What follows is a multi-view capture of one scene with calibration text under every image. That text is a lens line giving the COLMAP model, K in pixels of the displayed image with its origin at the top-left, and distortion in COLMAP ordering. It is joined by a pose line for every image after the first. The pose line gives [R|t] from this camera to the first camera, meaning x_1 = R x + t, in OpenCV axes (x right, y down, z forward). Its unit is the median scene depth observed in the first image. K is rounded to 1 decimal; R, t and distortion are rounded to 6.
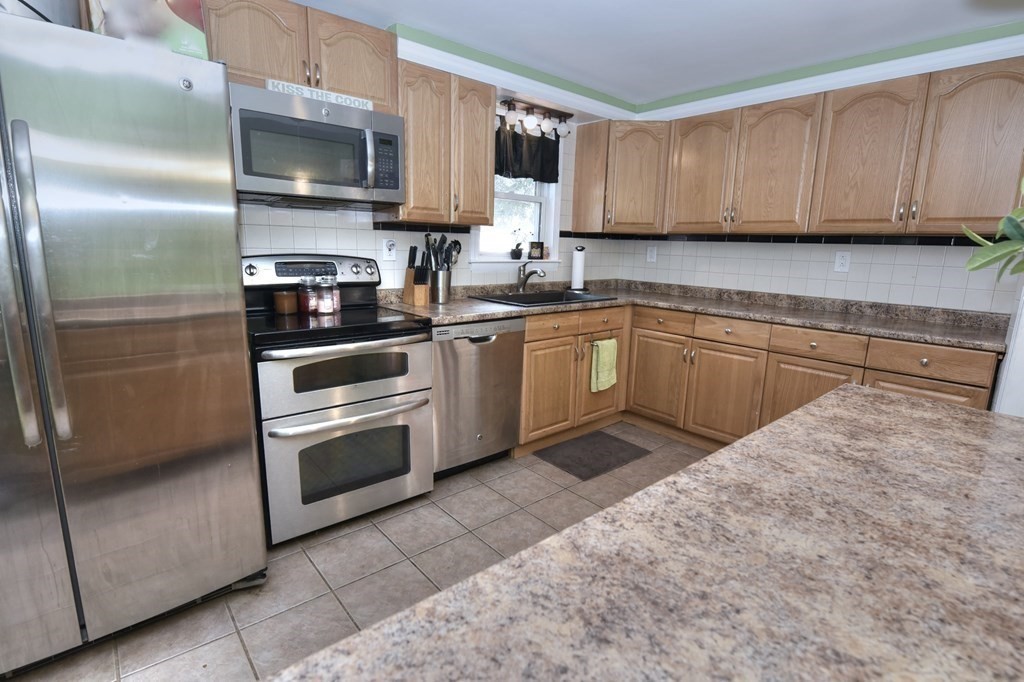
lens RADIAL K [[491.5, 0, 510.6], [0, 491.5, 341.8], [0, 0, 1]] dist [-0.012703, -0.004068]
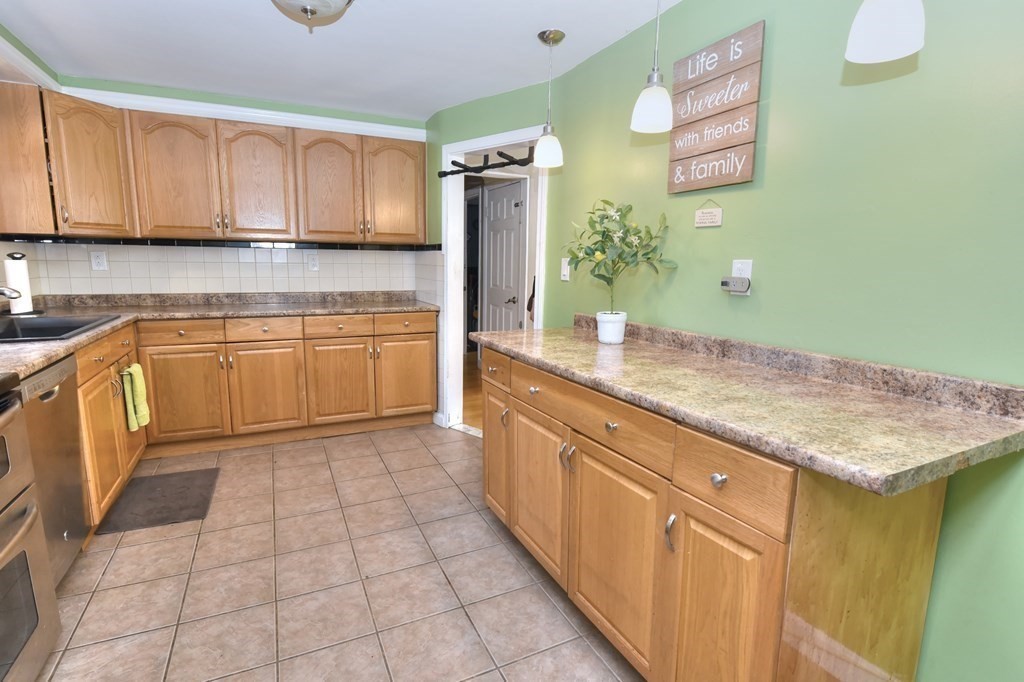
lens RADIAL K [[491.5, 0, 511.3], [0, 491.5, 341.3], [0, 0, 1]] dist [-0.012703, -0.004068]
pose [[0.259369, -0.178865, 0.949071, -0.462725], [0.176599, 0.974915, 0.135473, -0.047525], [-0.949495, 0.132467, 0.284450, 0.172296]]
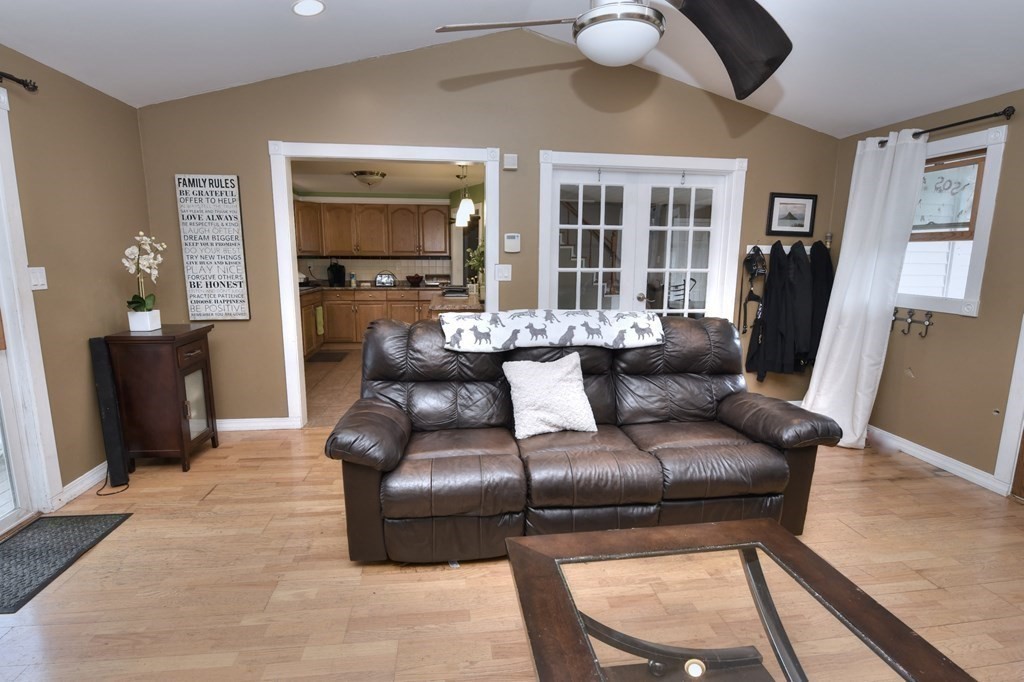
lens RADIAL K [[491.5, 0, 509.0], [0, 491.5, 341.9], [0, 0, 1]] dist [-0.012703, -0.004068]
pose [[0.549056, -0.158160, 0.820685, -1.259302], [0.168749, 0.982687, 0.076483, 0.136336], [-0.818573, 0.096497, 0.566239, -0.966402]]
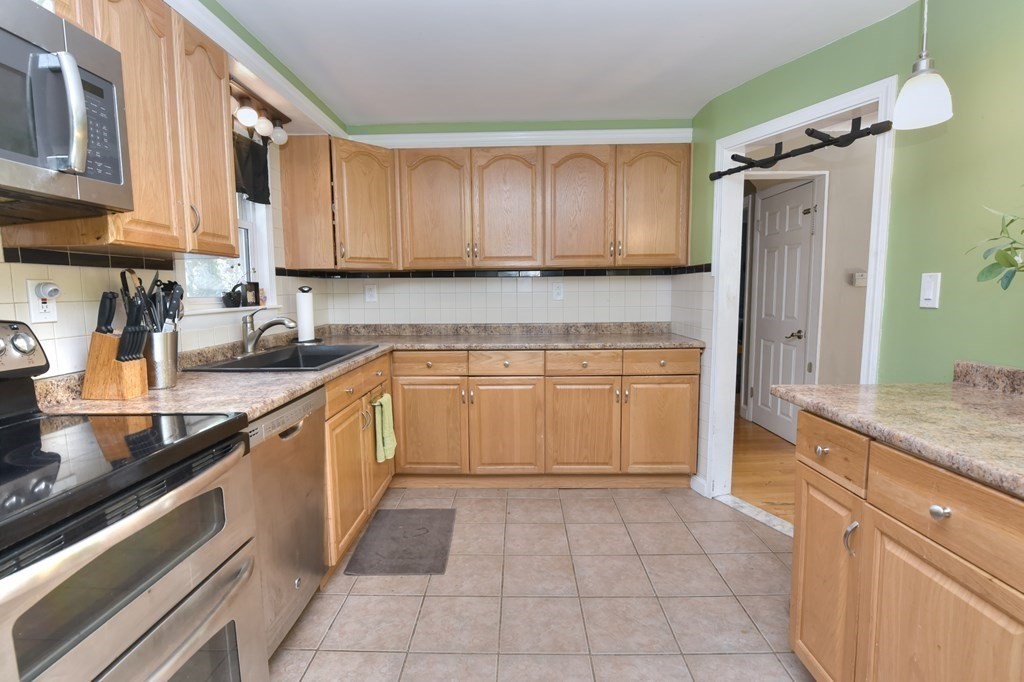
lens RADIAL K [[491.5, 0, 511.4], [0, 491.5, 340.7], [0, 0, 1]] dist [-0.012703, -0.004068]
pose [[0.666492, -0.109800, 0.737382, -0.292169], [0.171240, 0.985196, -0.008077, -0.058678], [-0.725579, 0.131652, 0.675427, 0.308162]]
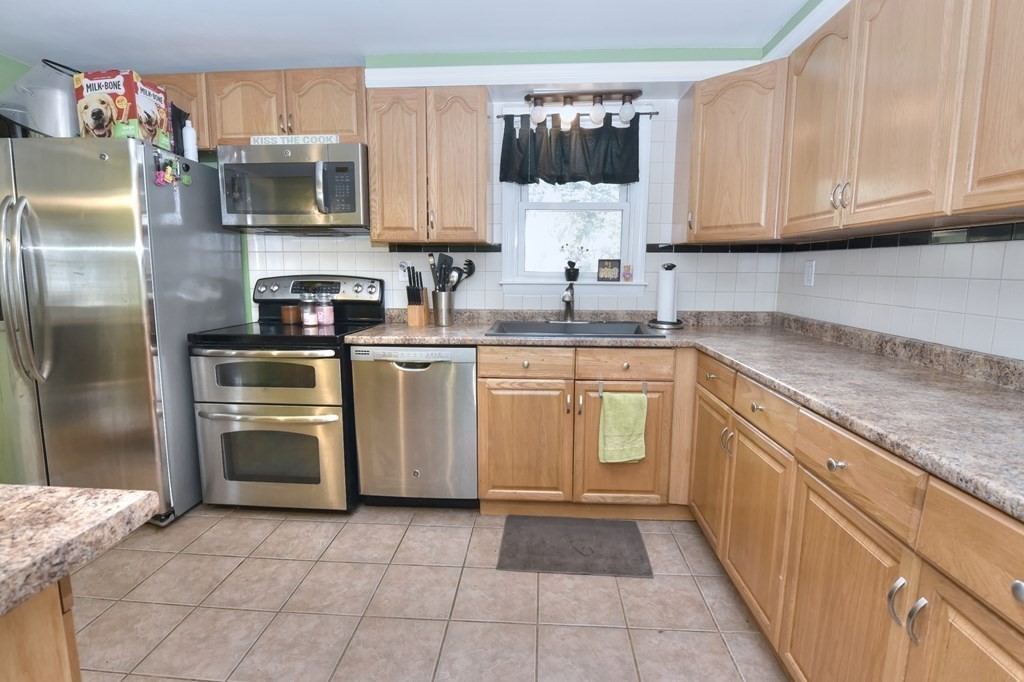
lens RADIAL K [[491.5, 0, 511.0], [0, 491.5, 341.8], [0, 0, 1]] dist [-0.012703, -0.004068]
pose [[0.712354, 0.081358, -0.697089, 0.631621], [-0.122557, 0.992417, -0.009414, -0.056108], [0.691037, 0.092139, 0.716923, 0.421491]]
